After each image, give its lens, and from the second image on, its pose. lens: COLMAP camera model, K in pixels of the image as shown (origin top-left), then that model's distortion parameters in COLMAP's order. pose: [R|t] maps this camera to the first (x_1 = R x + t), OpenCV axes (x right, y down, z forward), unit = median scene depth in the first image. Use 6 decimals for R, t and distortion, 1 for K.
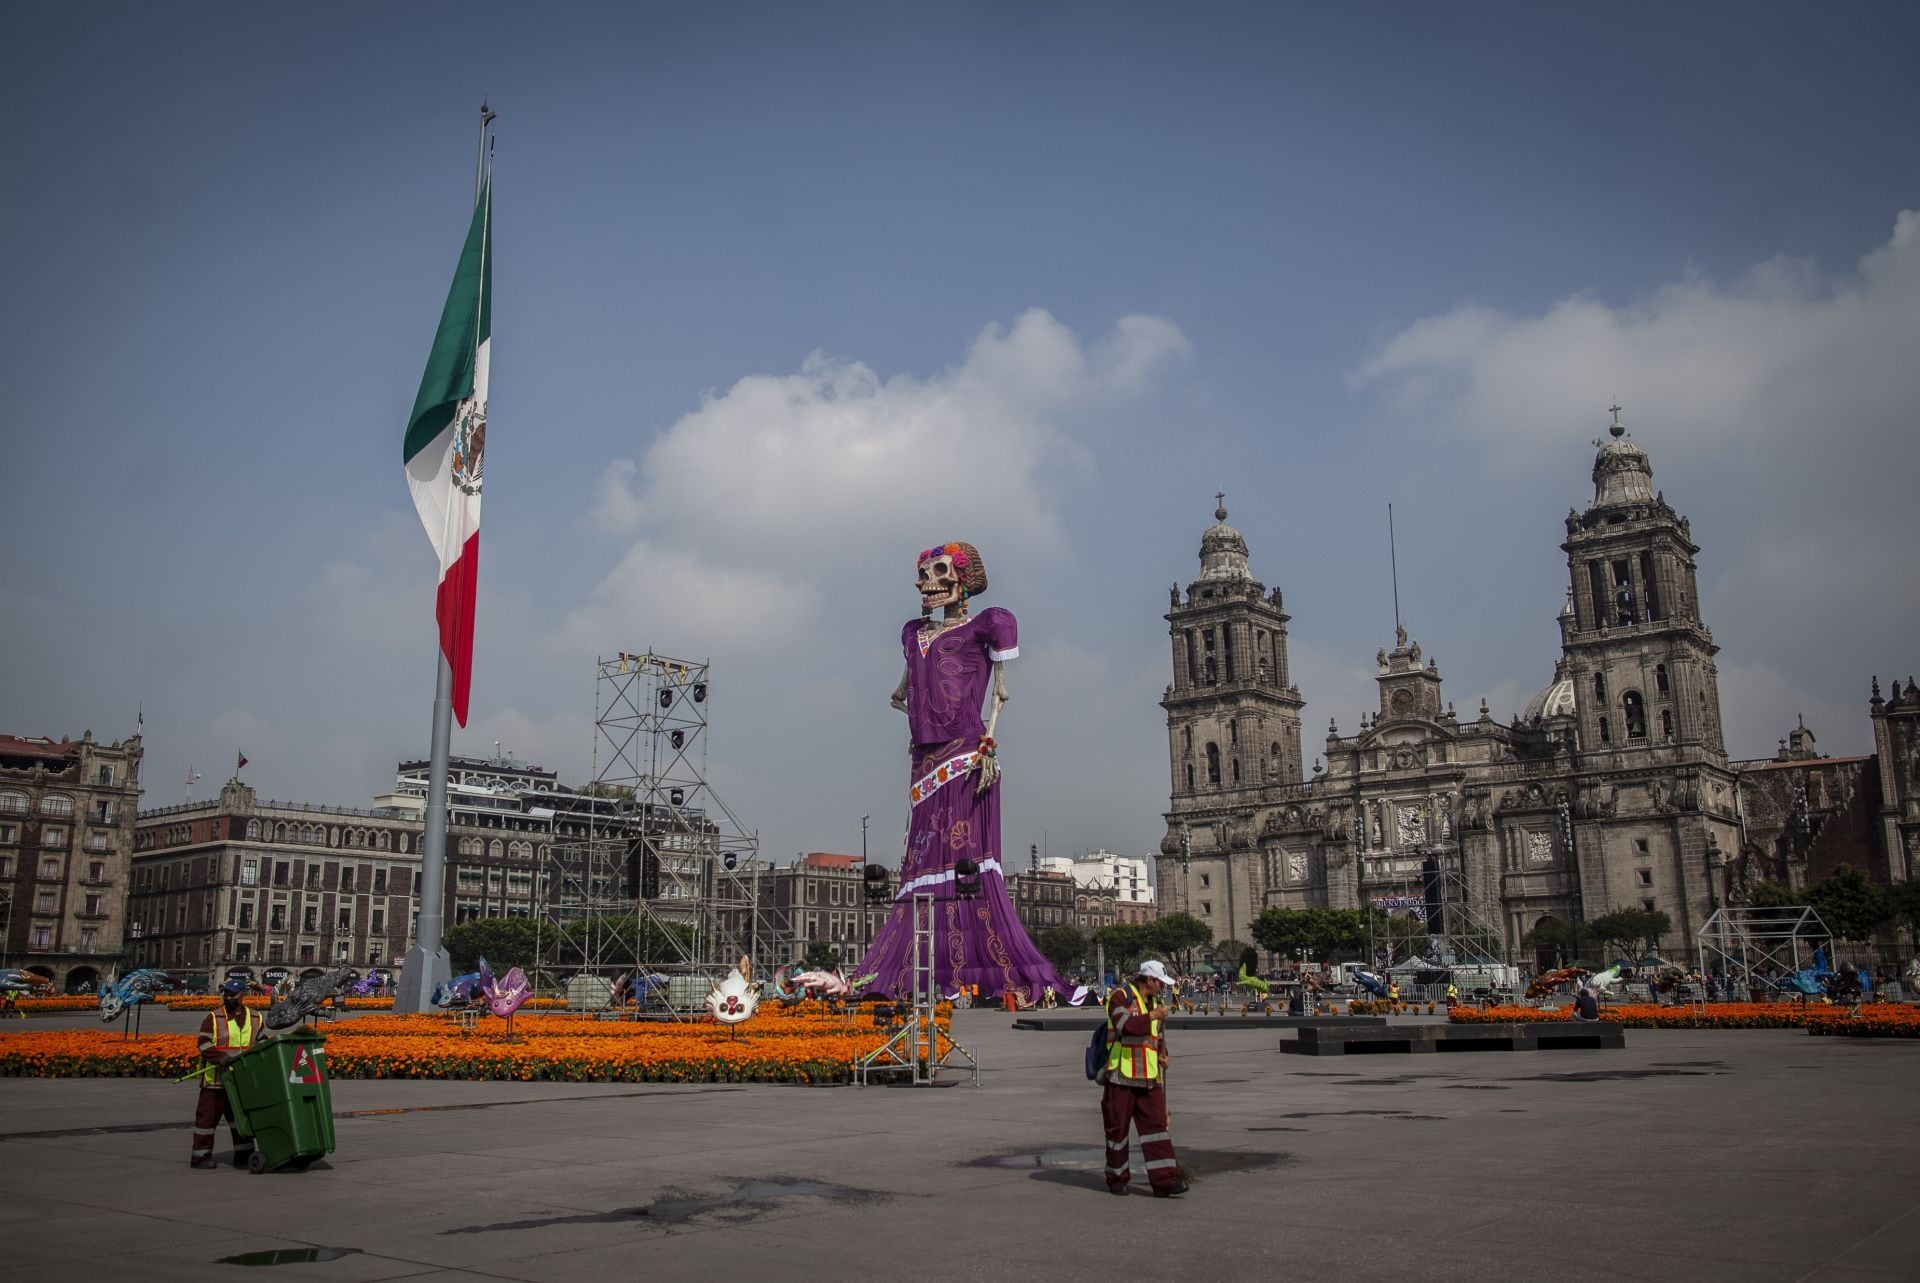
lens RADIAL K [[1640.4, 0, 963.5], [0, 1640.4, 636.0], [0, 0, 1]] dist [-0.034292, 0.017018]
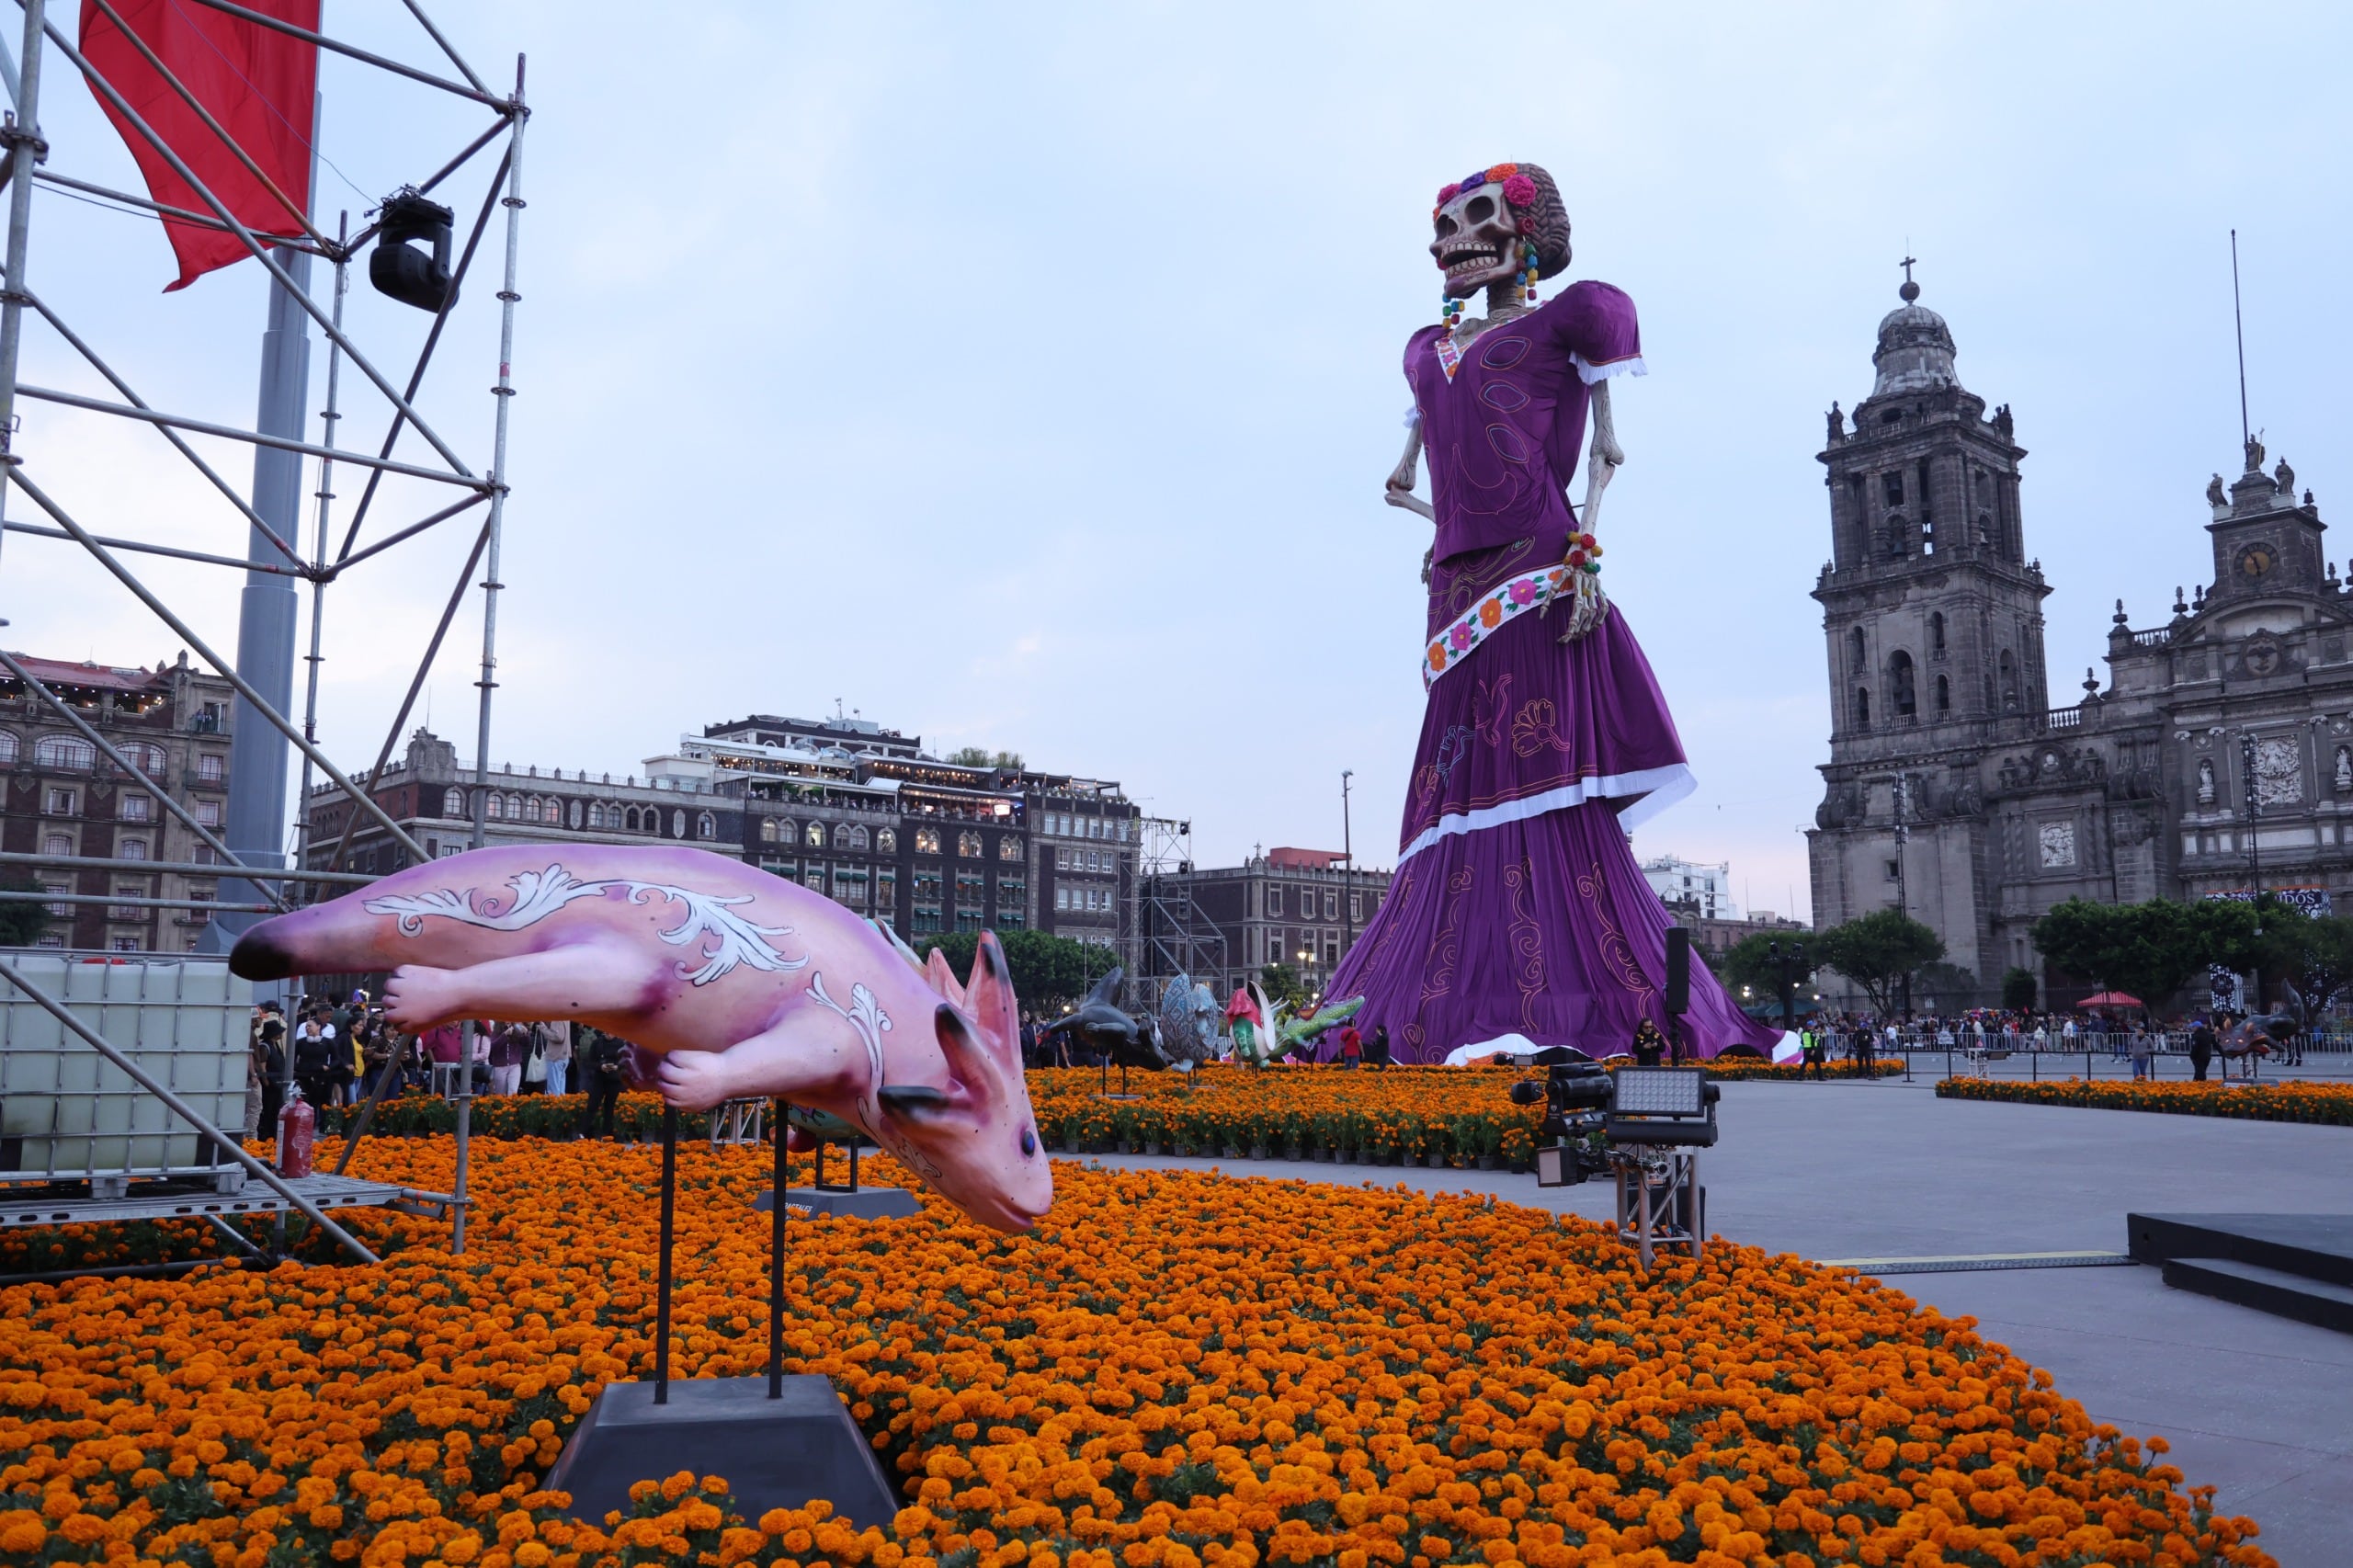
lens RADIAL K [[1916.9, 0, 1175.0], [0, 1916.9, 798.0], [0, 0, 1]] dist [-0.058828, 0.110196]
pose [[0.988259, -0.010030, -0.152456, -0.012936], [0.023461, 0.995971, 0.086553, 0.057917], [0.150973, -0.089113, 0.984513, 0.269964]]
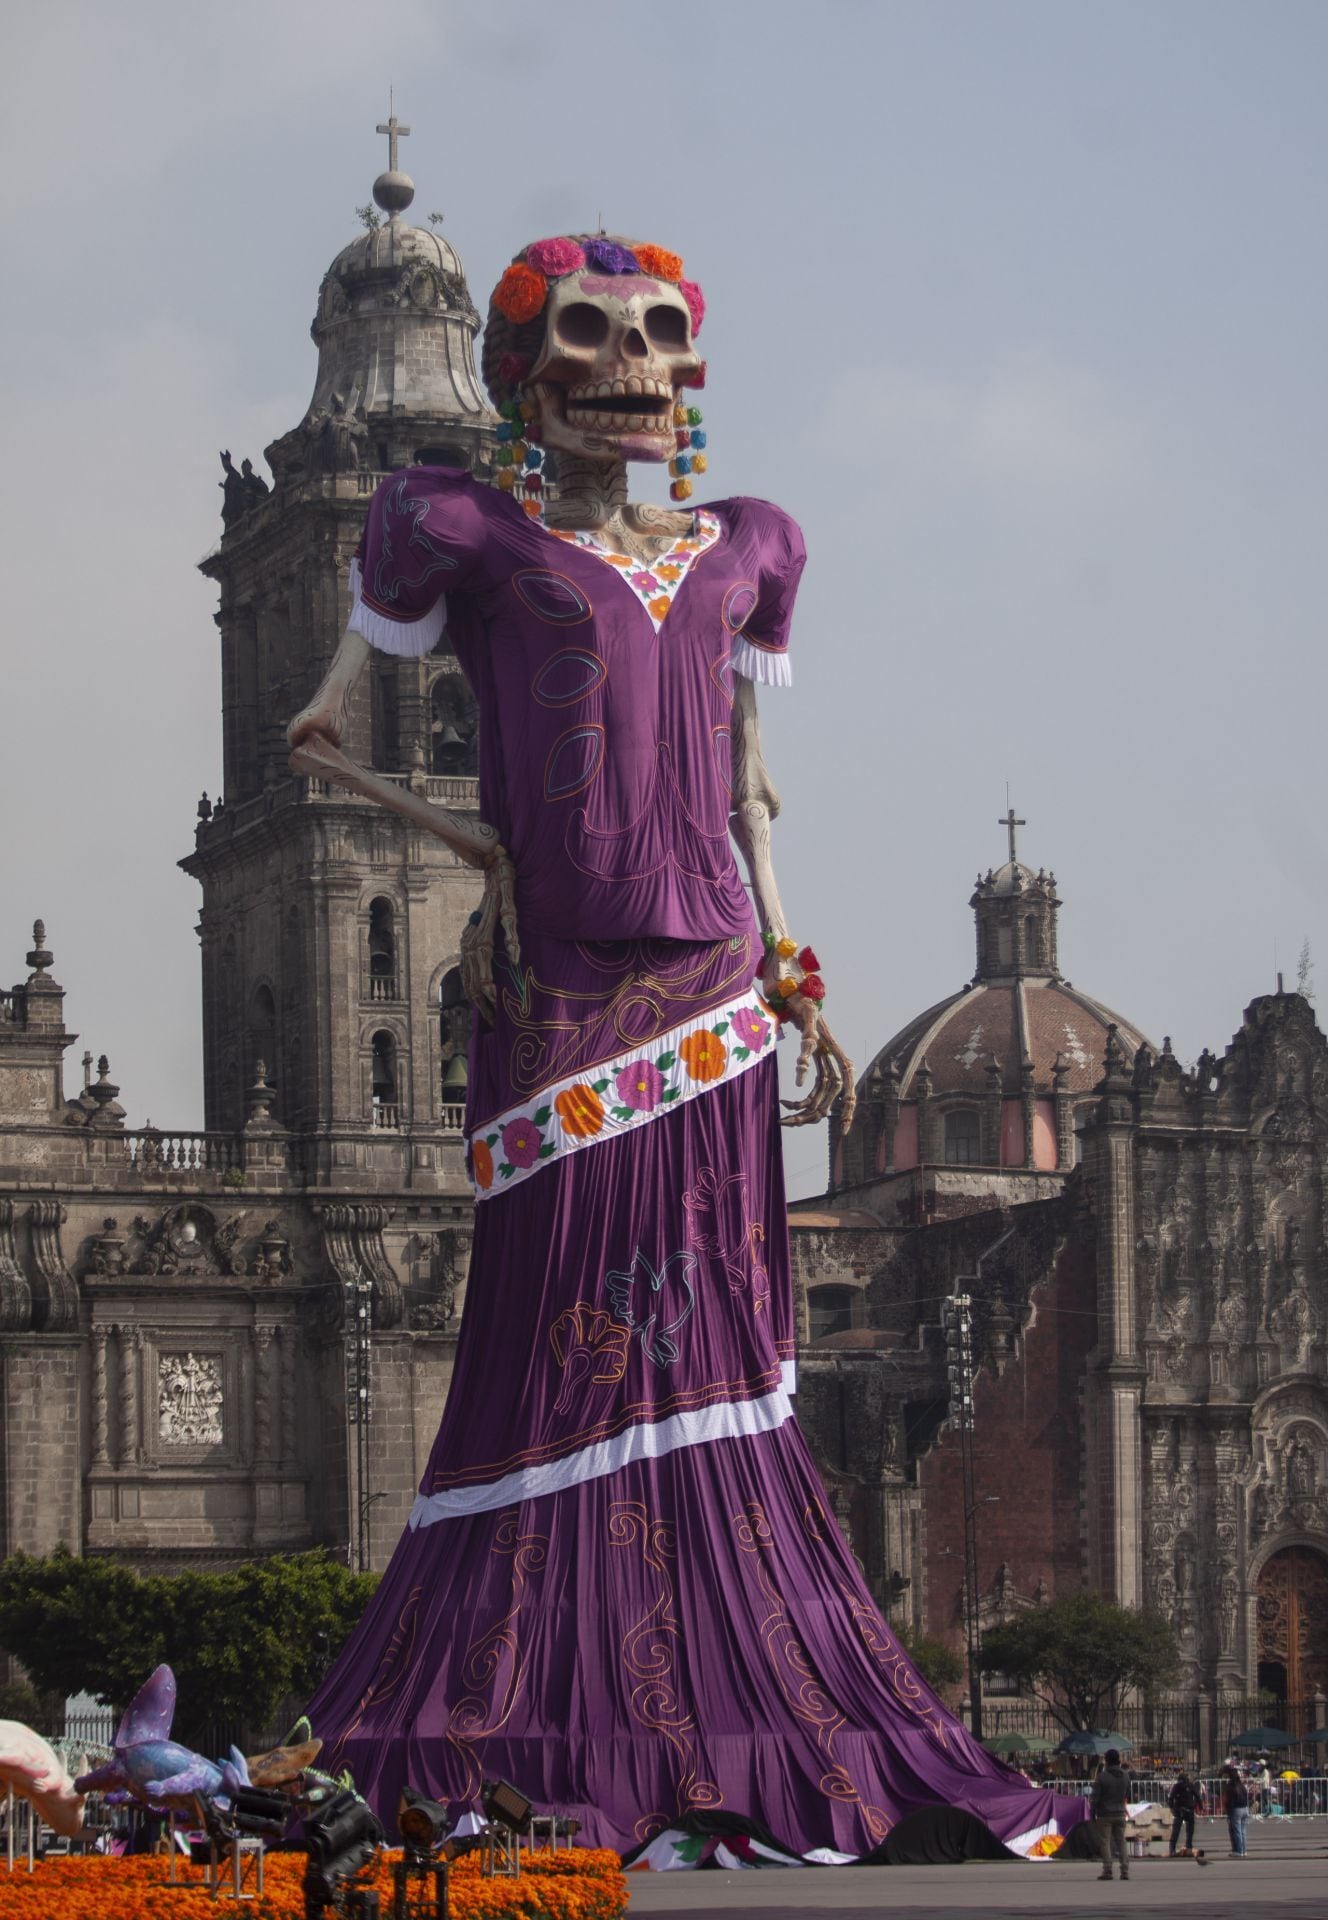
lens RADIAL K [[5684.7, 0, 725.7], [0, 5684.7, 735.0], [0, 0, 1]] dist [-0.106604, -1.416241]
pose [[0.500124, 0.157431, 0.851523, -0.562037], [-0.166382, 0.982484, -0.083923, 0.073639], [-0.849819, -0.099707, 0.517557, 0.324873]]
